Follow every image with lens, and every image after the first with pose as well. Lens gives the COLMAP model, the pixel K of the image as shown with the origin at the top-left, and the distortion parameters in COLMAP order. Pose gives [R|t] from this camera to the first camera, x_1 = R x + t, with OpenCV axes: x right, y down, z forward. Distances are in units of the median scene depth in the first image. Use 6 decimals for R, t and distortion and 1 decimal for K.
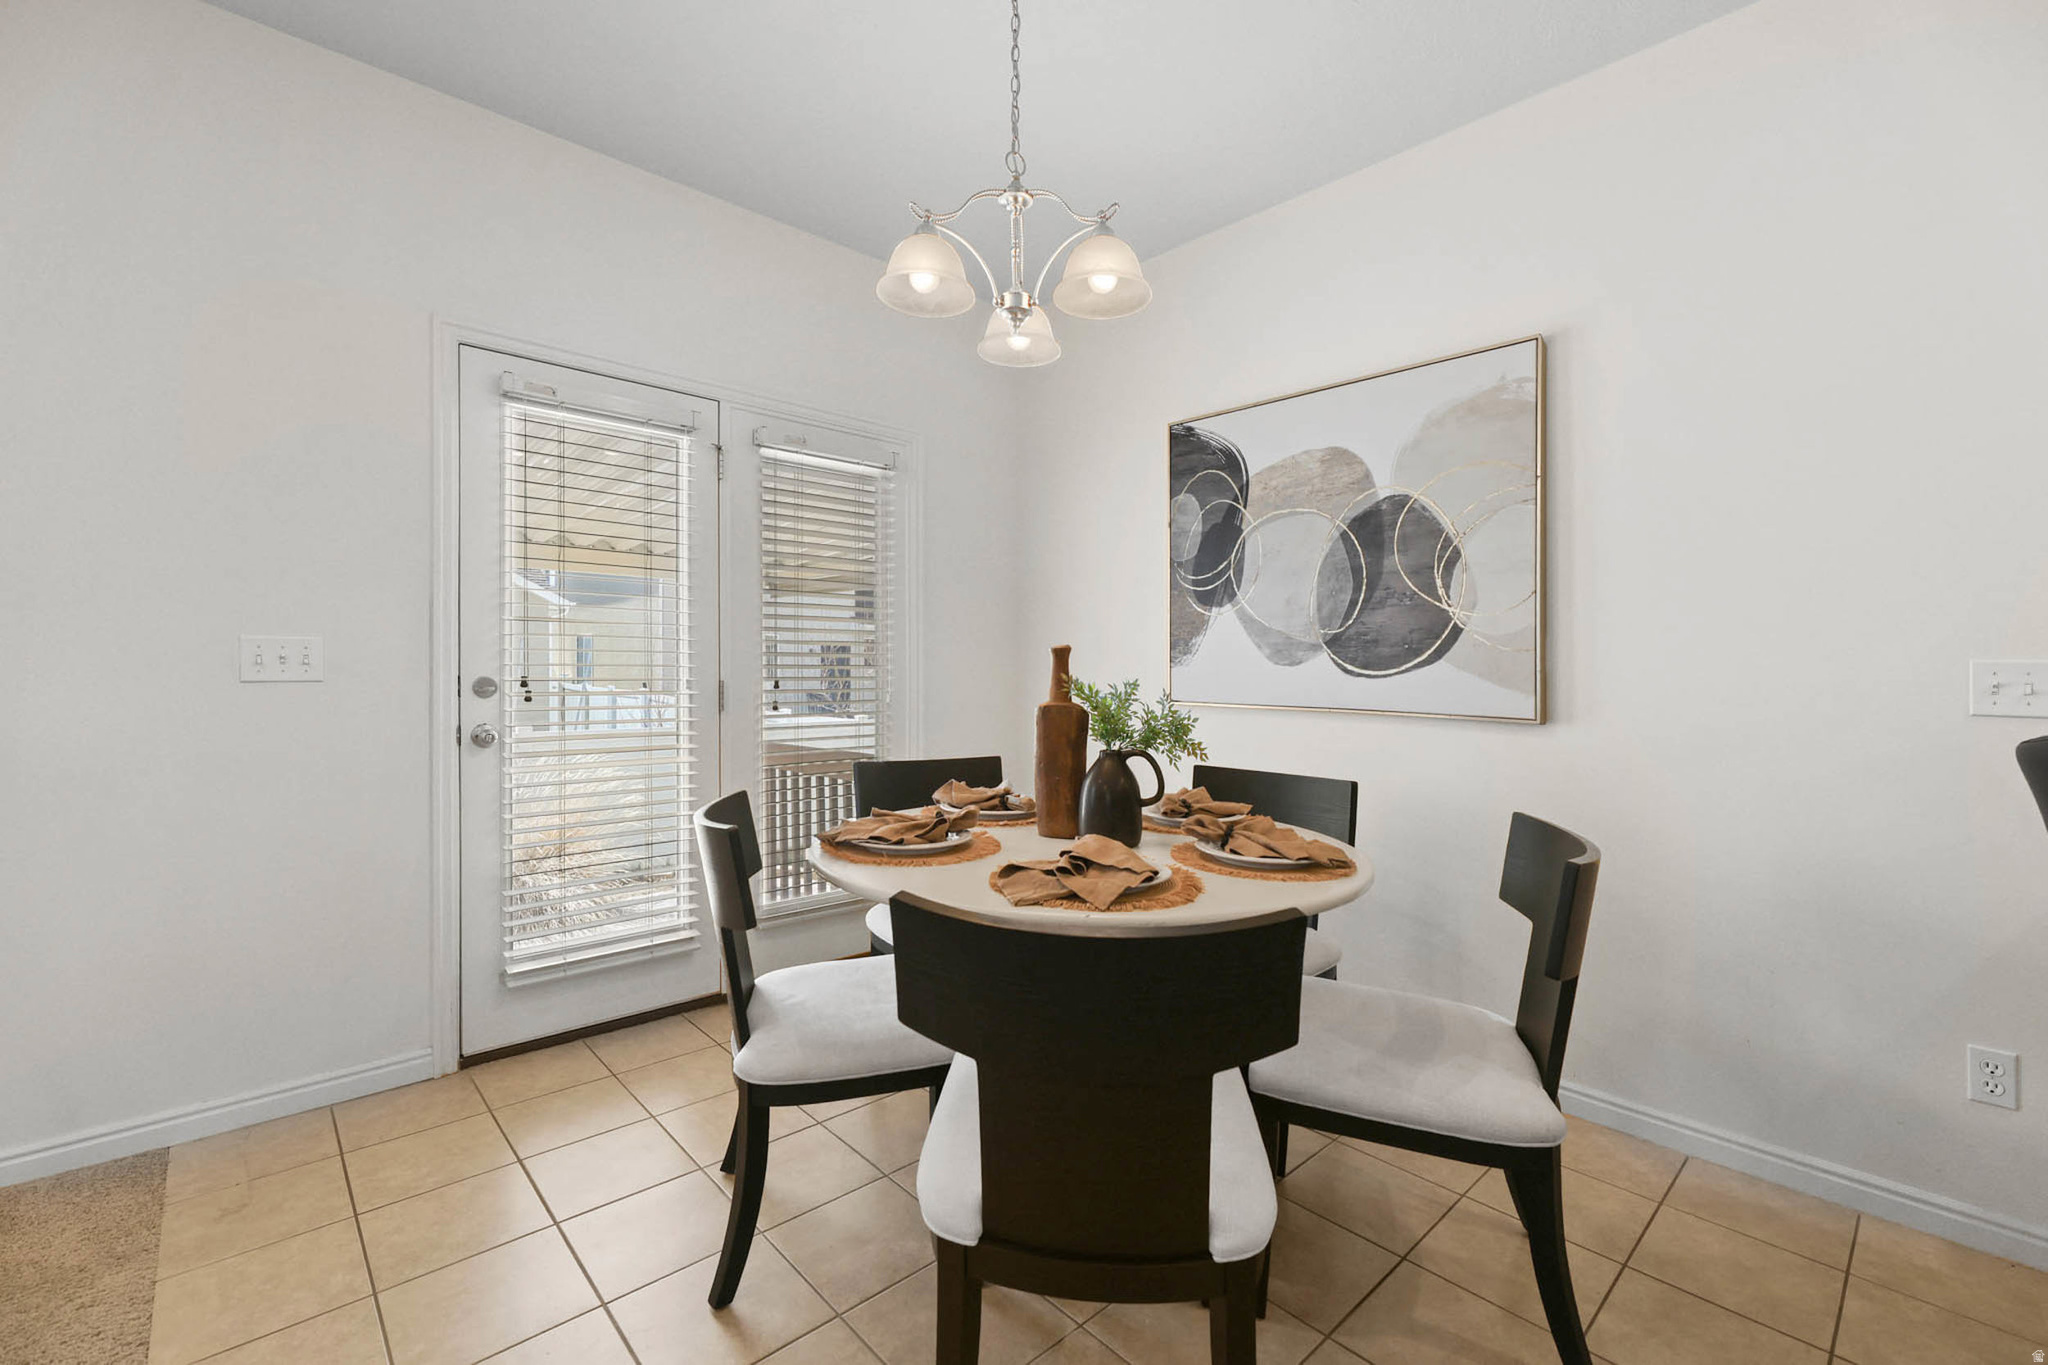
lens RADIAL K [[876.6, 0, 1021.0], [0, 876.6, 662.0], [0, 0, 1]] dist [-0.000526, -0.000072]
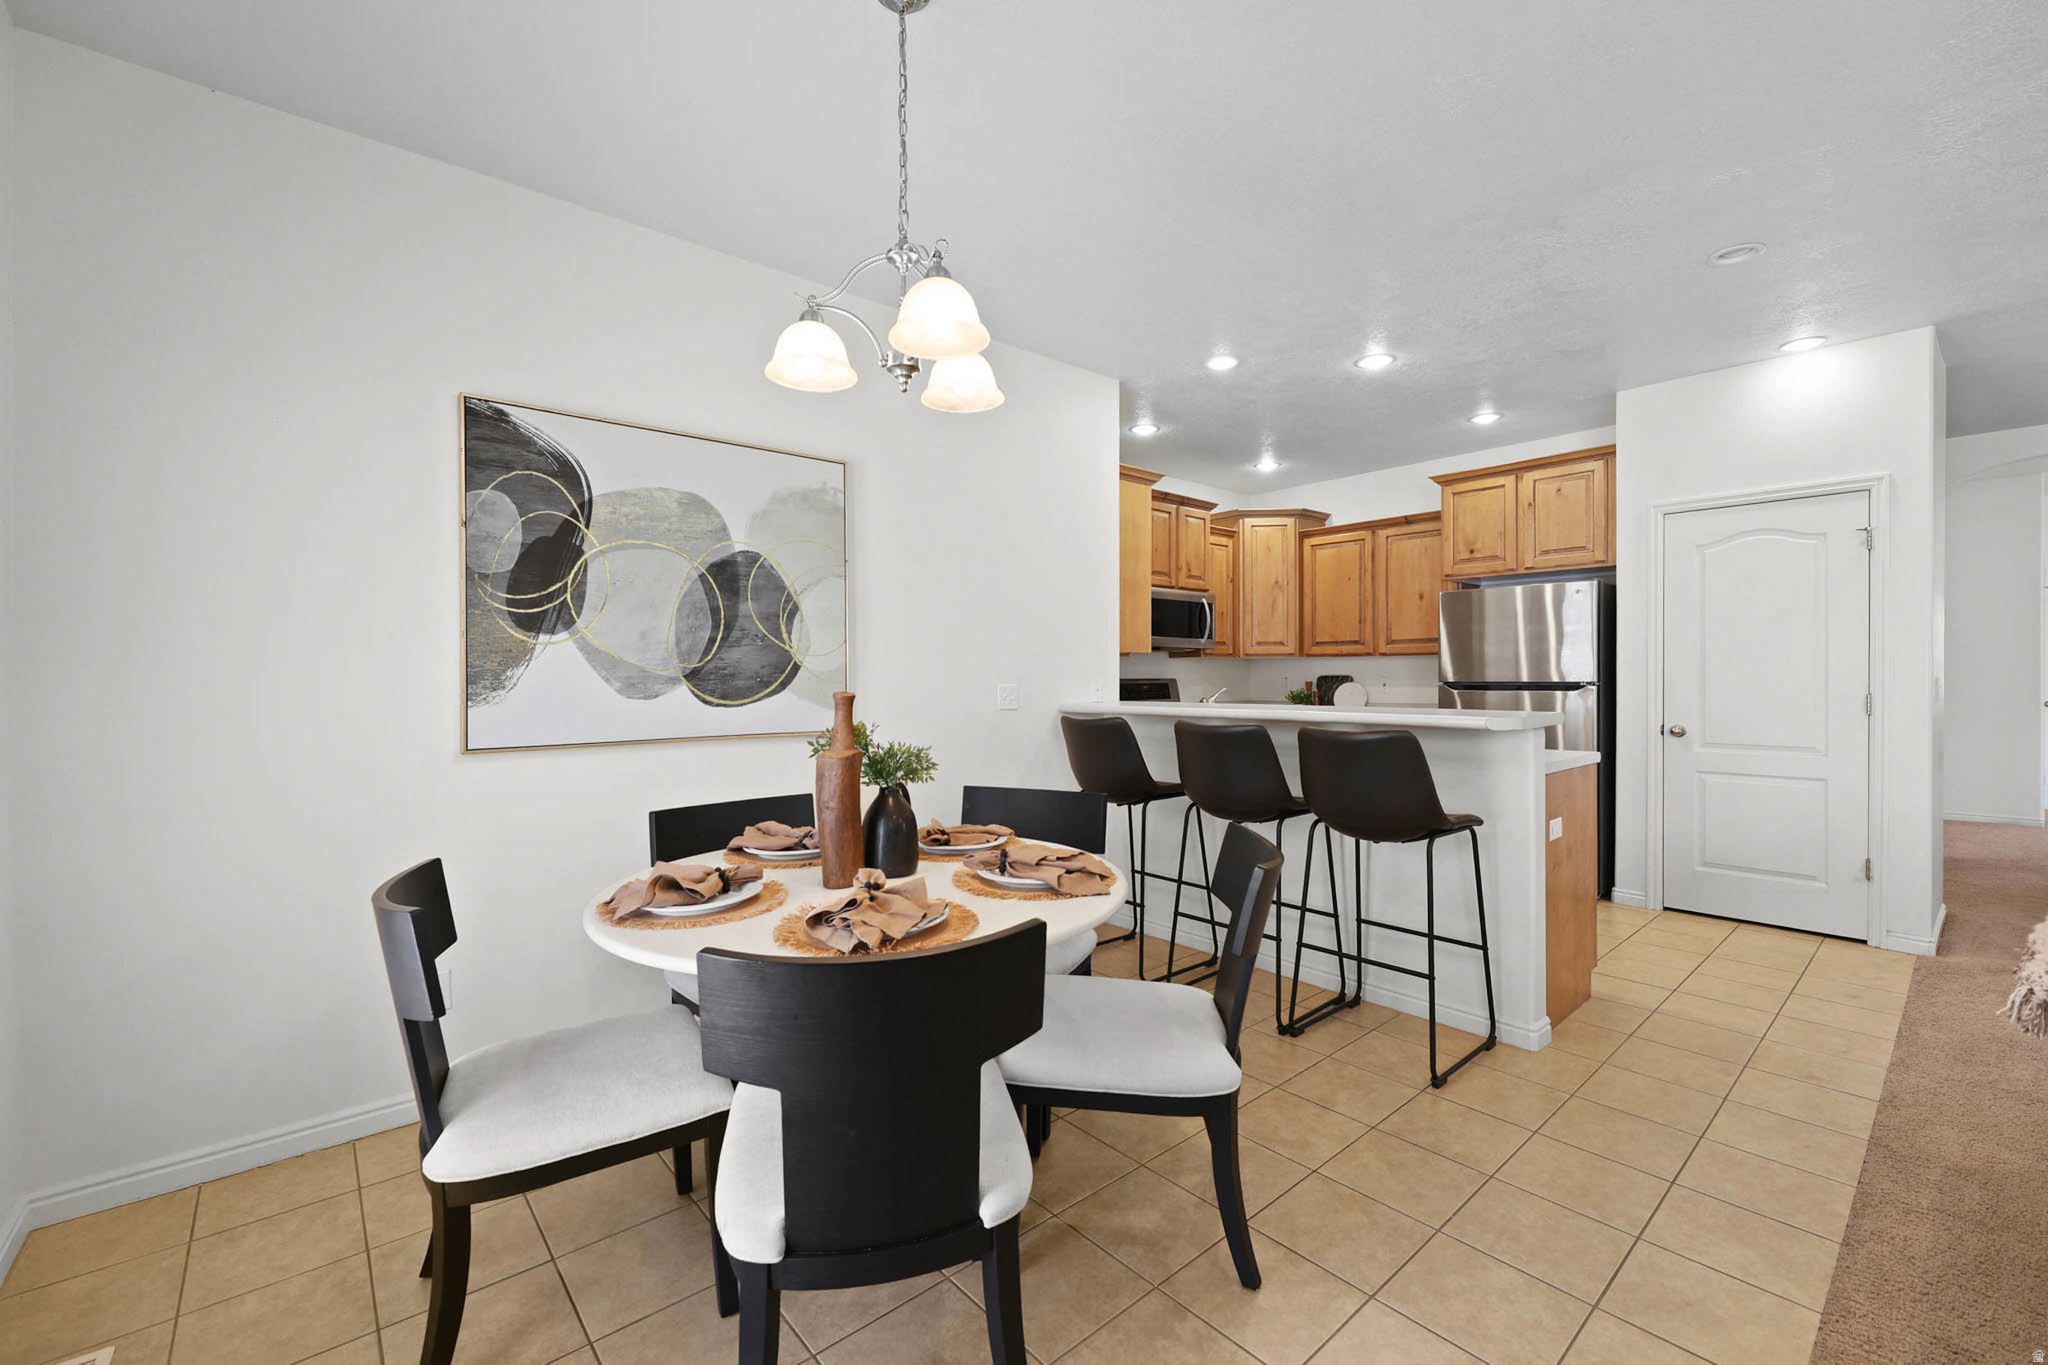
lens RADIAL K [[847.1, 0, 1018.0], [0, 847.1, 654.5], [0, 0, 1]] dist [-0.000507, -0.000178]
pose [[0.027419, 0.009695, 0.999577, -0.666031], [0.003612, 0.999945, -0.009797, -0.036964], [-0.999618, 0.003879, 0.027382, 0.576717]]
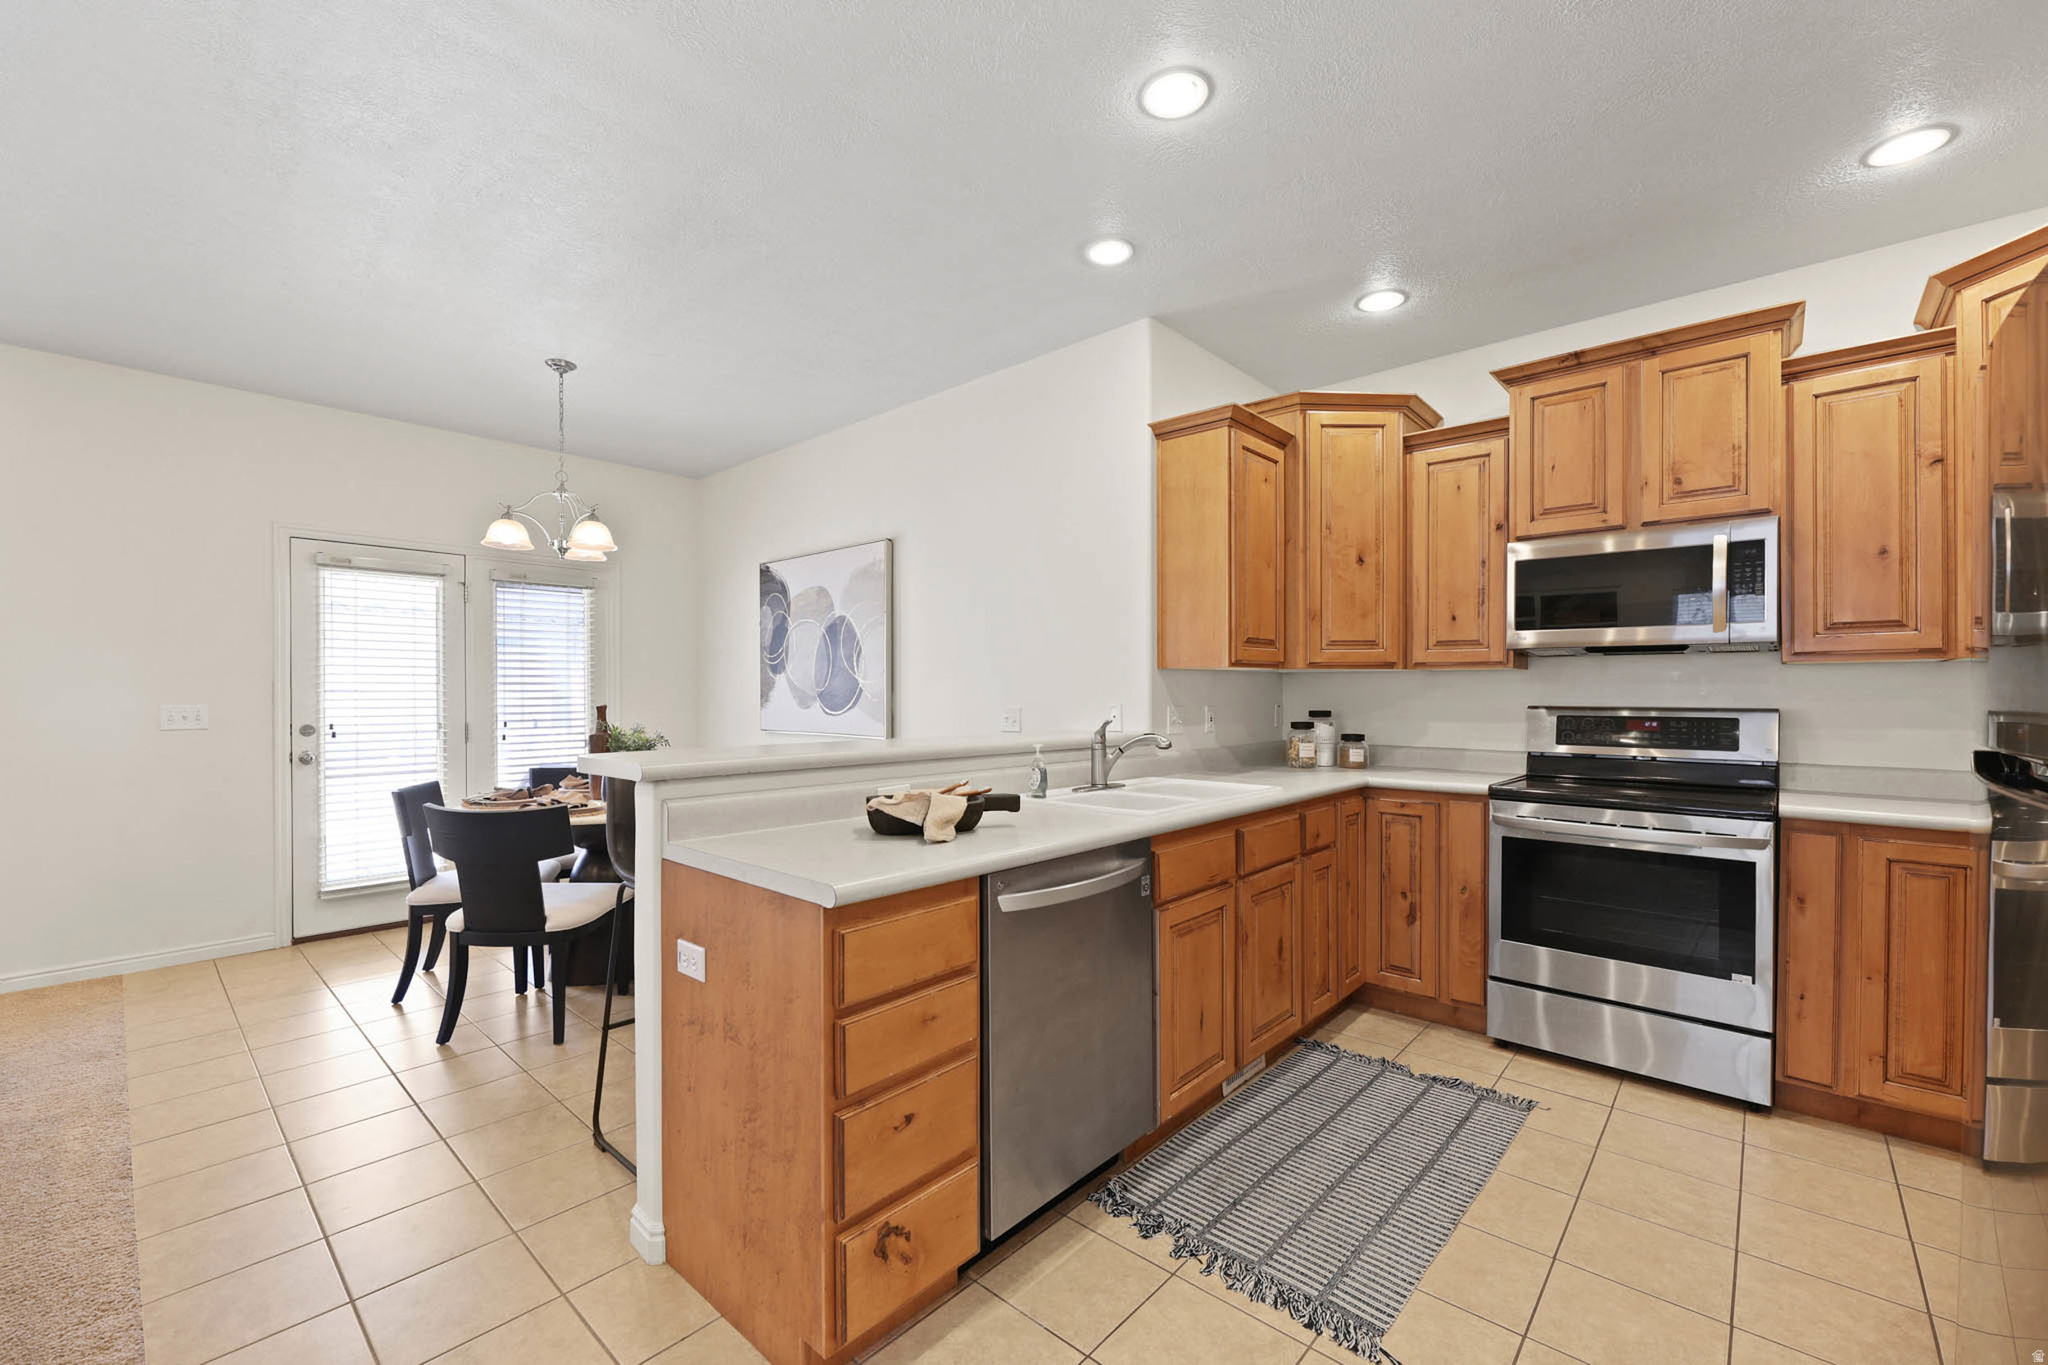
lens RADIAL K [[839.1, 0, 1024.0], [0, 839.1, 682.5], [0, 0, 1]] dist [-0.007926, -0.000771]
pose [[0.995705, -0.008398, 0.092200, 0.612224], [0.009763, 0.999849, -0.014372, -0.021045], [-0.092065, 0.015210, 0.995637, -0.735394]]
